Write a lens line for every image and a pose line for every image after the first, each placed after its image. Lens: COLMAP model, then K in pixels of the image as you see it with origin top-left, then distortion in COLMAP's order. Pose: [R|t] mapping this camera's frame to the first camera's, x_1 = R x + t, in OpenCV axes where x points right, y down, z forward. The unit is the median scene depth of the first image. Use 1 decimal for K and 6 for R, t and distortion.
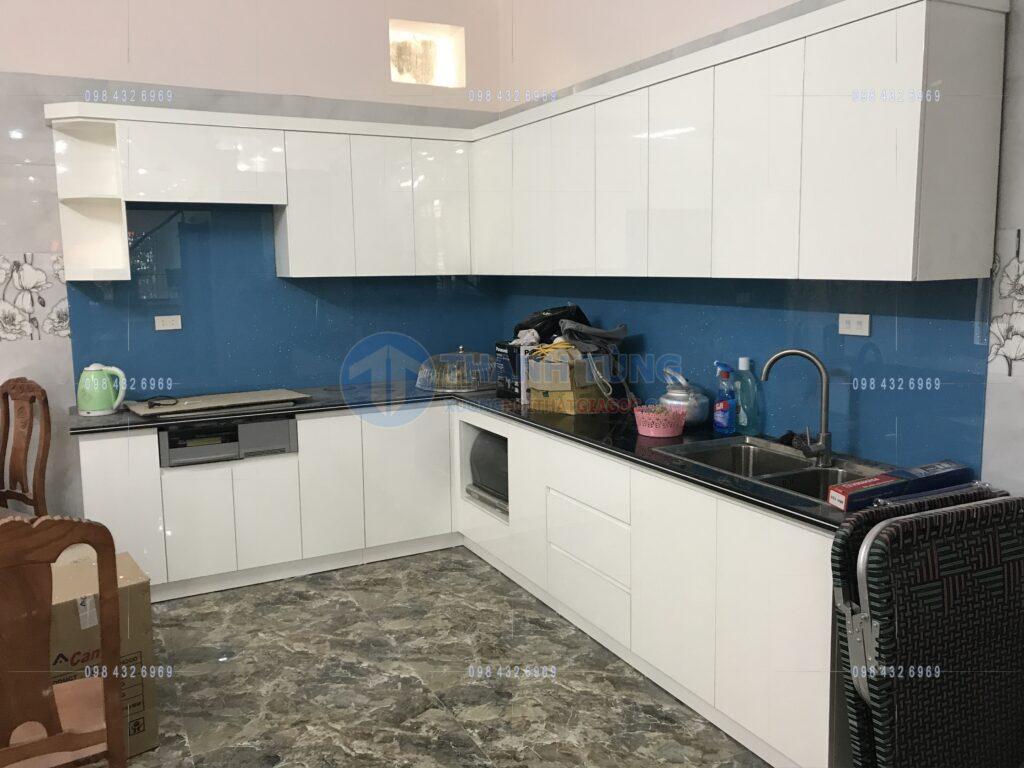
lens RADIAL K [[840.0, 0, 513.2], [0, 840.0, 373.6], [0, 0, 1]] dist [0.043961, -0.048532]
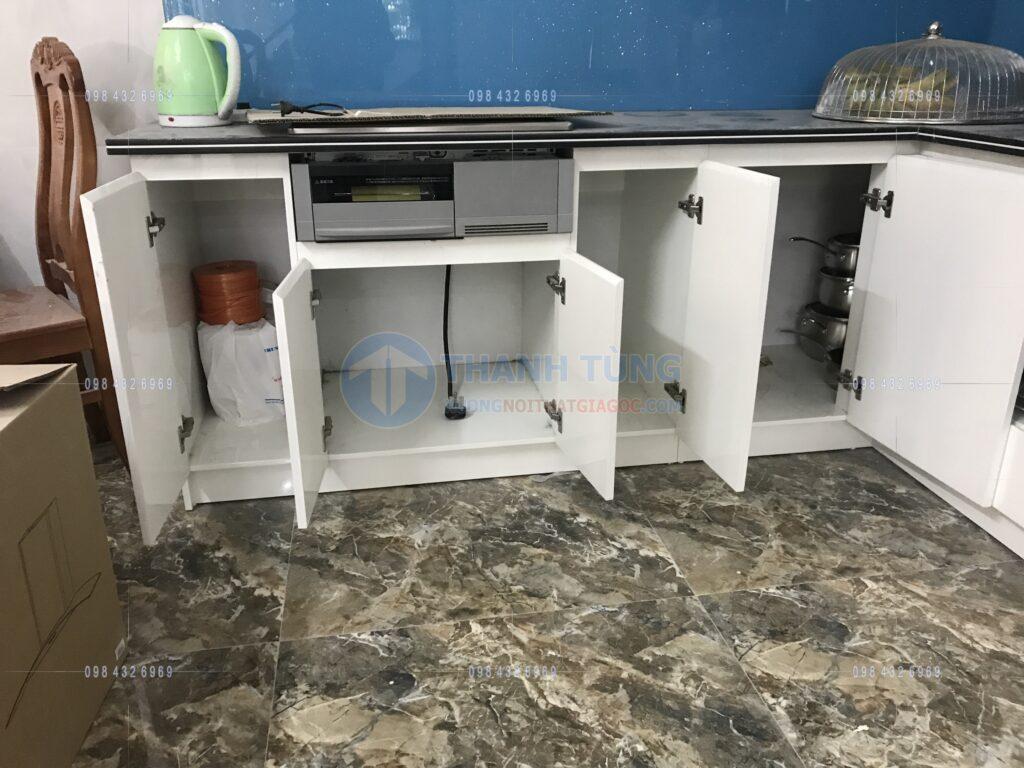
lens RADIAL K [[840.0, 0, 510.7], [0, 840.0, 378.3], [0, 0, 1]] dist [0.043961, -0.048532]
pose [[0.954842, 0.120181, -0.271721, -0.163939], [-0.052689, 0.968537, 0.243227, 0.064331], [0.292404, -0.217926, 0.931133, 0.579249]]
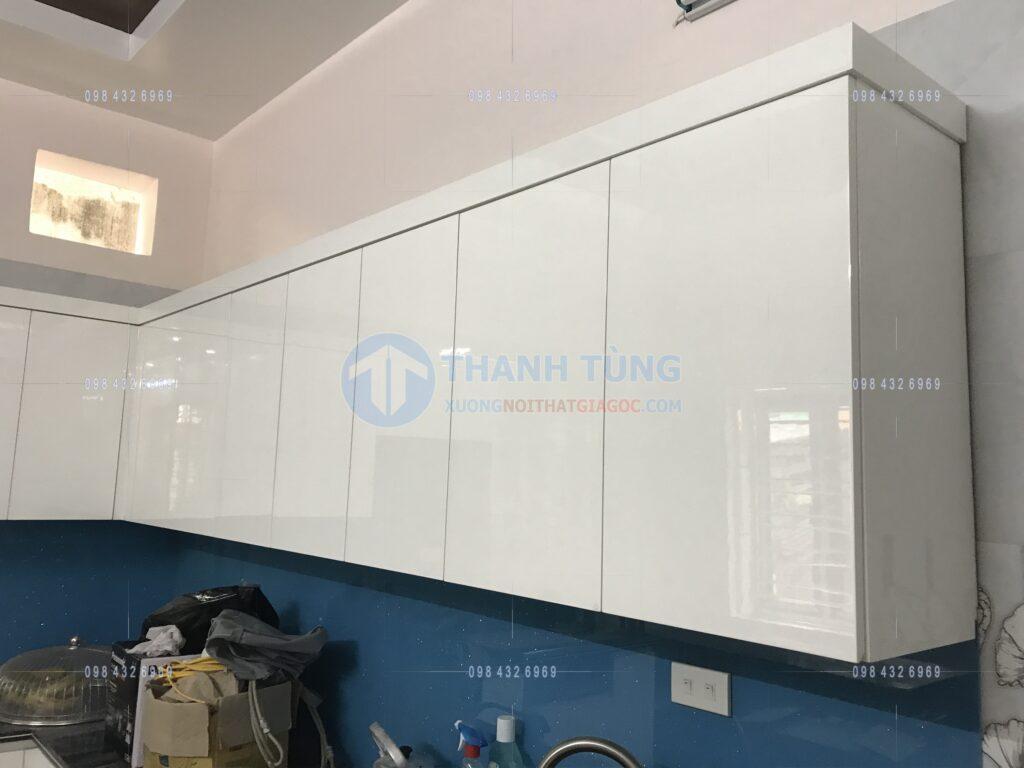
lens RADIAL K [[840.0, 0, 504.9], [0, 840.0, 366.9], [0, 0, 1]] dist [0.043961, -0.048532]
pose [[0.973075, 0.079418, 0.216376, 0.115892], [-0.020597, 0.964970, -0.261551, -0.083893], [-0.229568, 0.250052, 0.940623, 0.360865]]
